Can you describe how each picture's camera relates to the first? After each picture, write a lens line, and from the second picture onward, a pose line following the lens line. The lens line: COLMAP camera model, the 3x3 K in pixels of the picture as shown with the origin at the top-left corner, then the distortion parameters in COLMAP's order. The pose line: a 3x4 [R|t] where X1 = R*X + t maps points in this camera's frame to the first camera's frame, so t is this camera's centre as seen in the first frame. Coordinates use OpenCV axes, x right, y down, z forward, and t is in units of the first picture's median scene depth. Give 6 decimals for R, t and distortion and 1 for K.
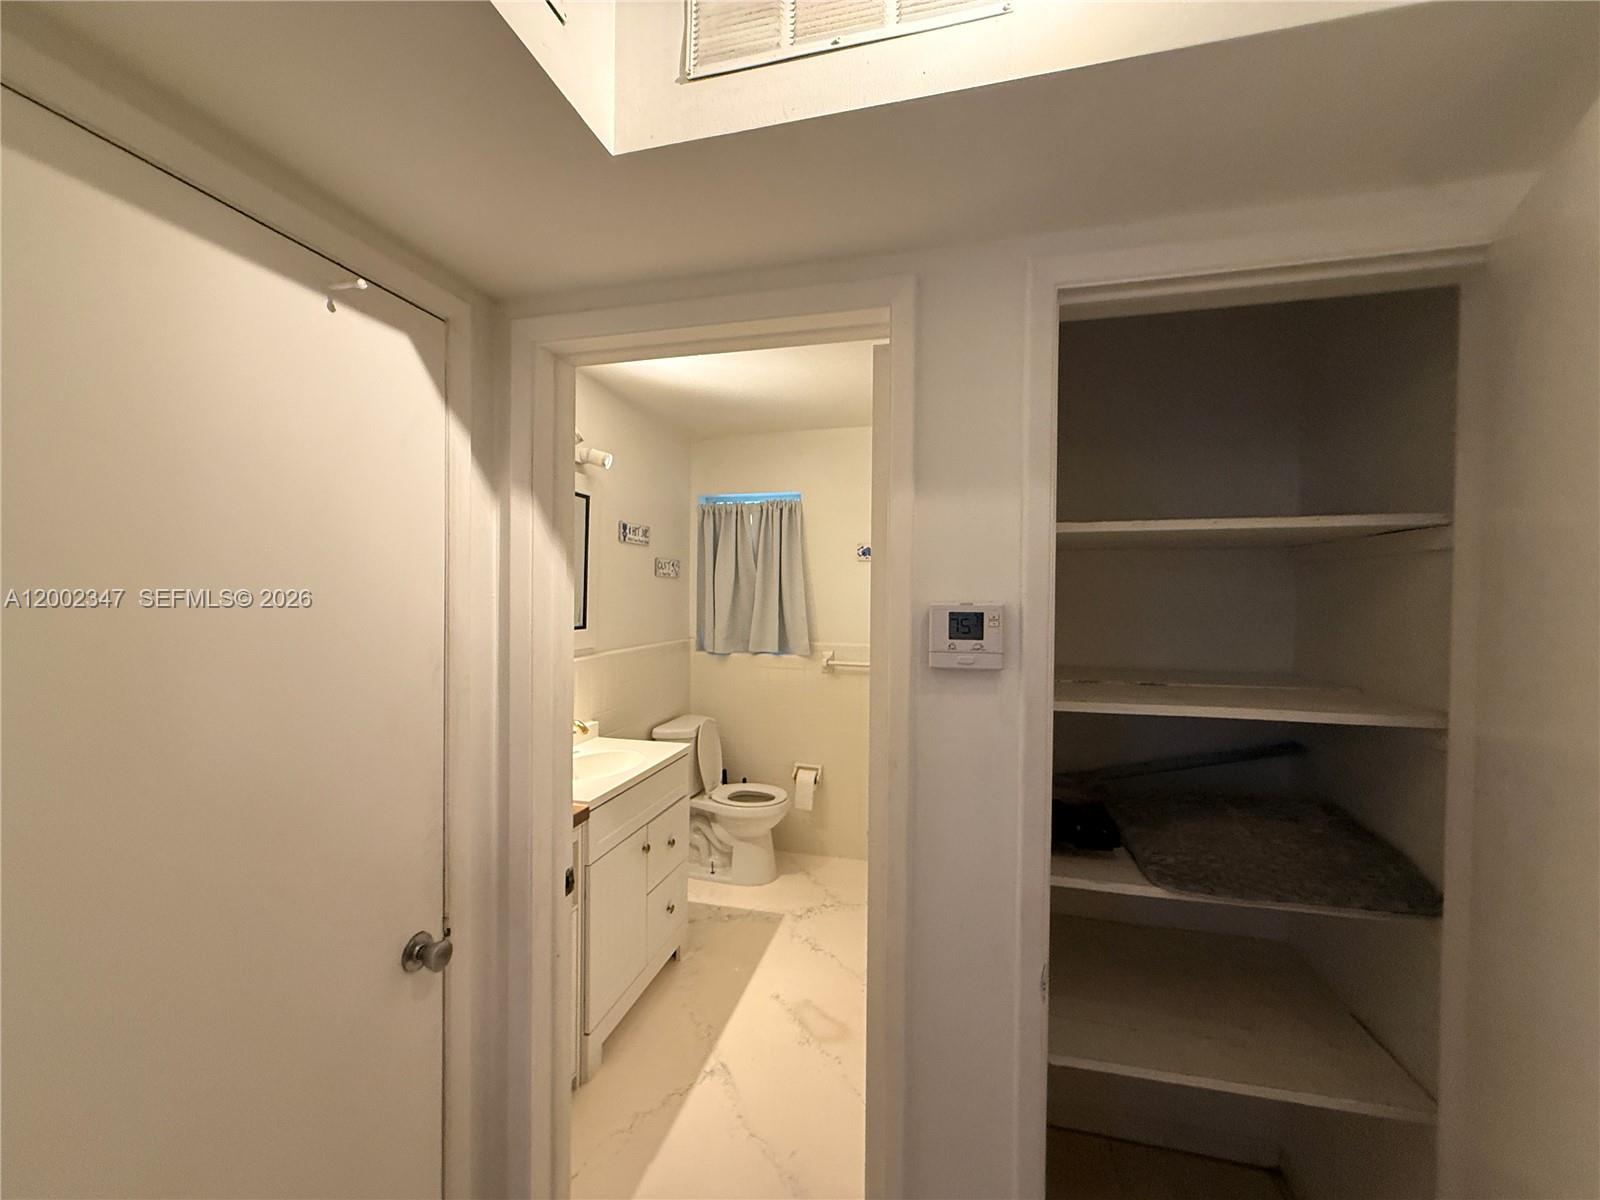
lens RADIAL K [[642.1, 0, 799.3], [0, 642.1, 594.8], [0, 0, 1]] dist [0.002253, -0.000316]
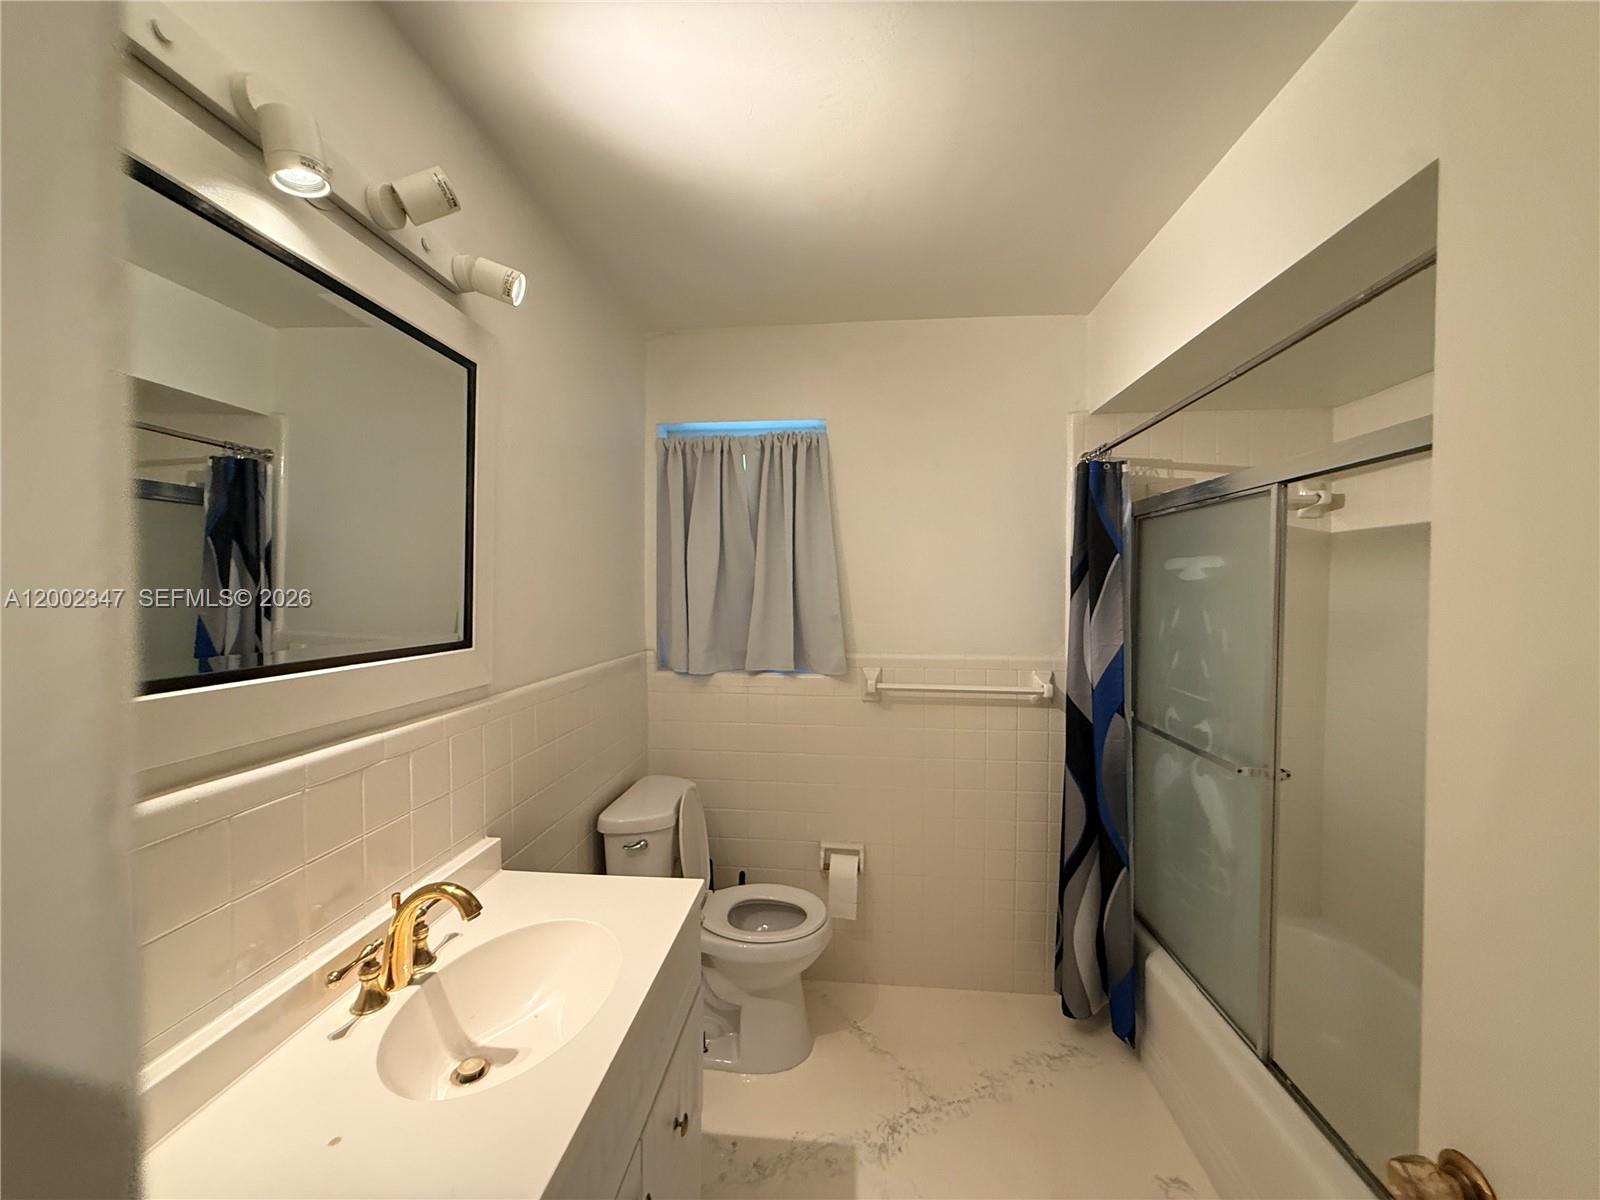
lens RADIAL K [[642.1, 0, 798.6], [0, 642.1, 603.3], [0, 0, 1]] dist [0.002253, -0.000316]
pose [[0.988134, -0.006732, 0.153444, -0.123943], [0.003792, 0.999804, 0.019448, 0.010437], [-0.153544, -0.018635, 0.987966, 0.369888]]
